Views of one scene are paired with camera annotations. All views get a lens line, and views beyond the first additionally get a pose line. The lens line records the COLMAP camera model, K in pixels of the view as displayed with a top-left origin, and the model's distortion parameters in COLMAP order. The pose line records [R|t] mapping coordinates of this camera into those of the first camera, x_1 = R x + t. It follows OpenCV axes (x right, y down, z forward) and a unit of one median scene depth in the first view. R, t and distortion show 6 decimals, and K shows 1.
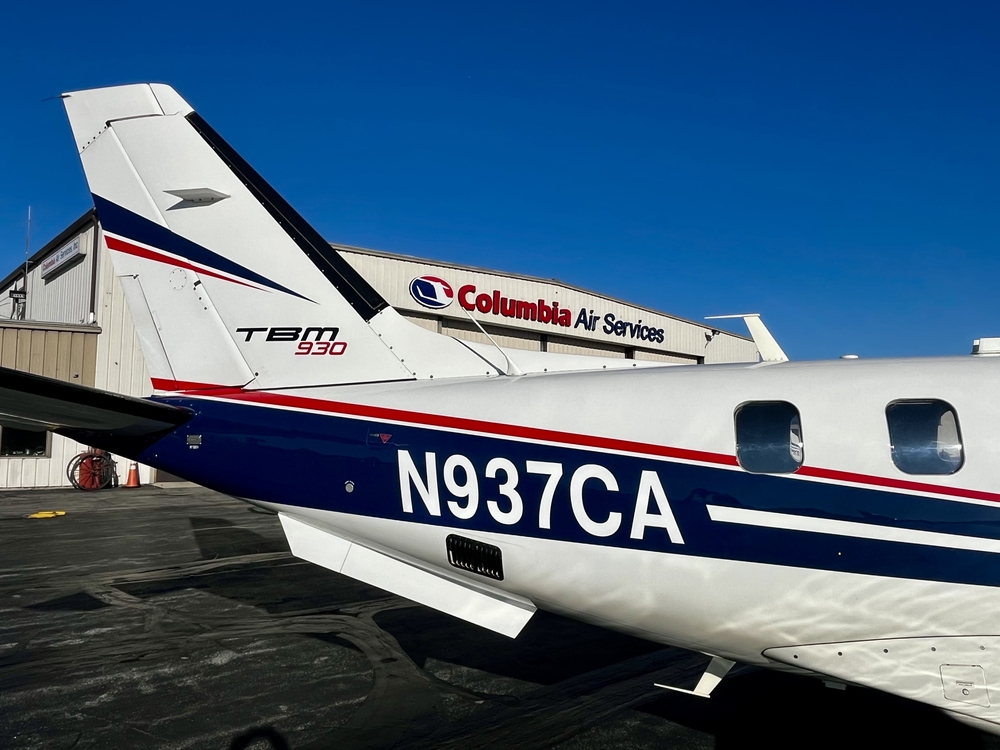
lens RADIAL K [[710.1, 0, 500.0], [0, 710.1, 375.0], [0, 0, 1]] dist [-0.000123, -0.000601]
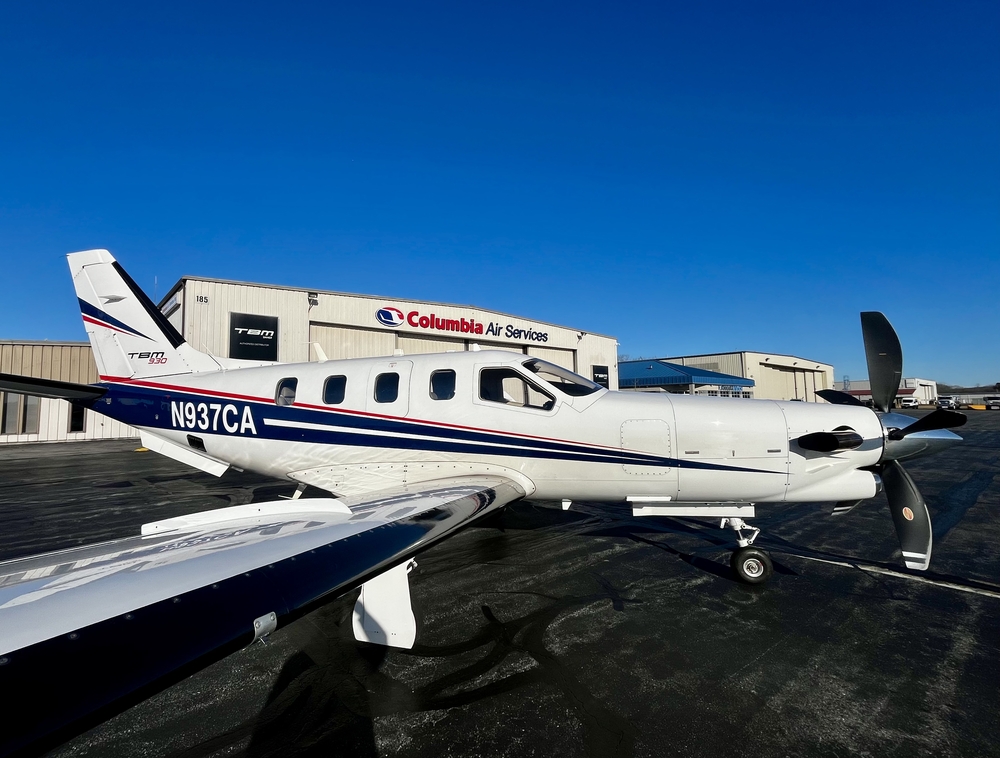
lens RADIAL K [[455.6, 0, 438.4], [0, 455.6, 365.1], [0, 0, 1]] dist [-0.000984, 0.000031]
pose [[0.996757, -0.030696, -0.074379, 0.802549], [0.030703, 0.999528, -0.001053, 0.007472], [0.074376, -0.001234, 0.997229, -0.459223]]
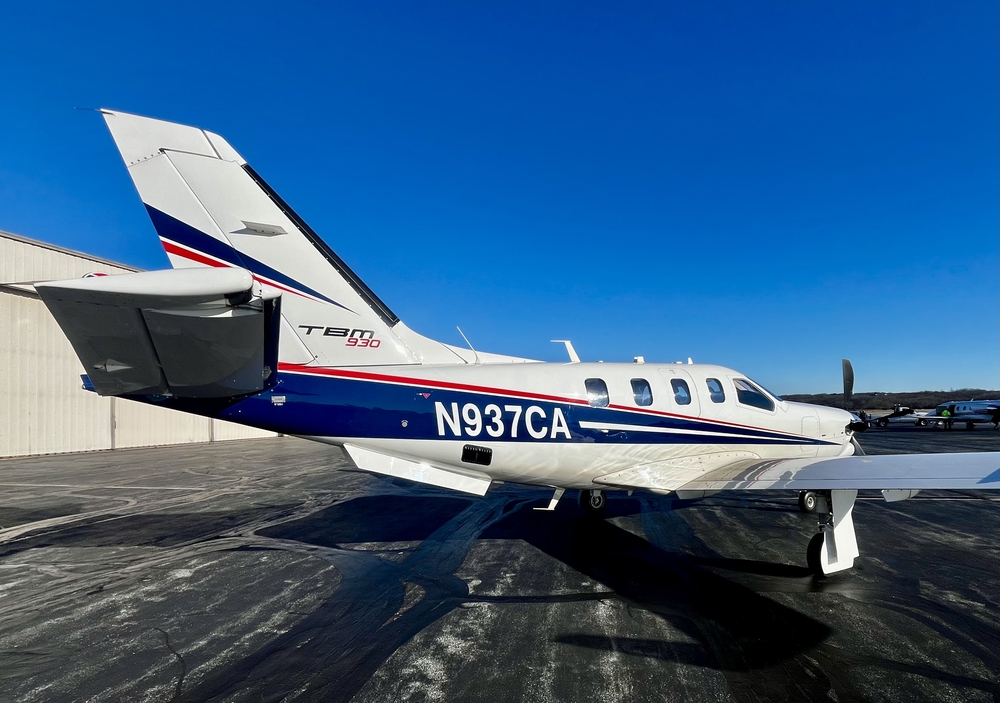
lens RADIAL K [[485.9, 0, 523.2], [0, 485.9, 392.2], [0, 0, 1]] dist [-0.001416, 0.000143]
pose [[0.766529, 0.001732, 0.642207, -0.684833], [-0.028918, 0.999075, 0.031822, 0.029576], [-0.641558, -0.042964, 0.765871, -0.093919]]
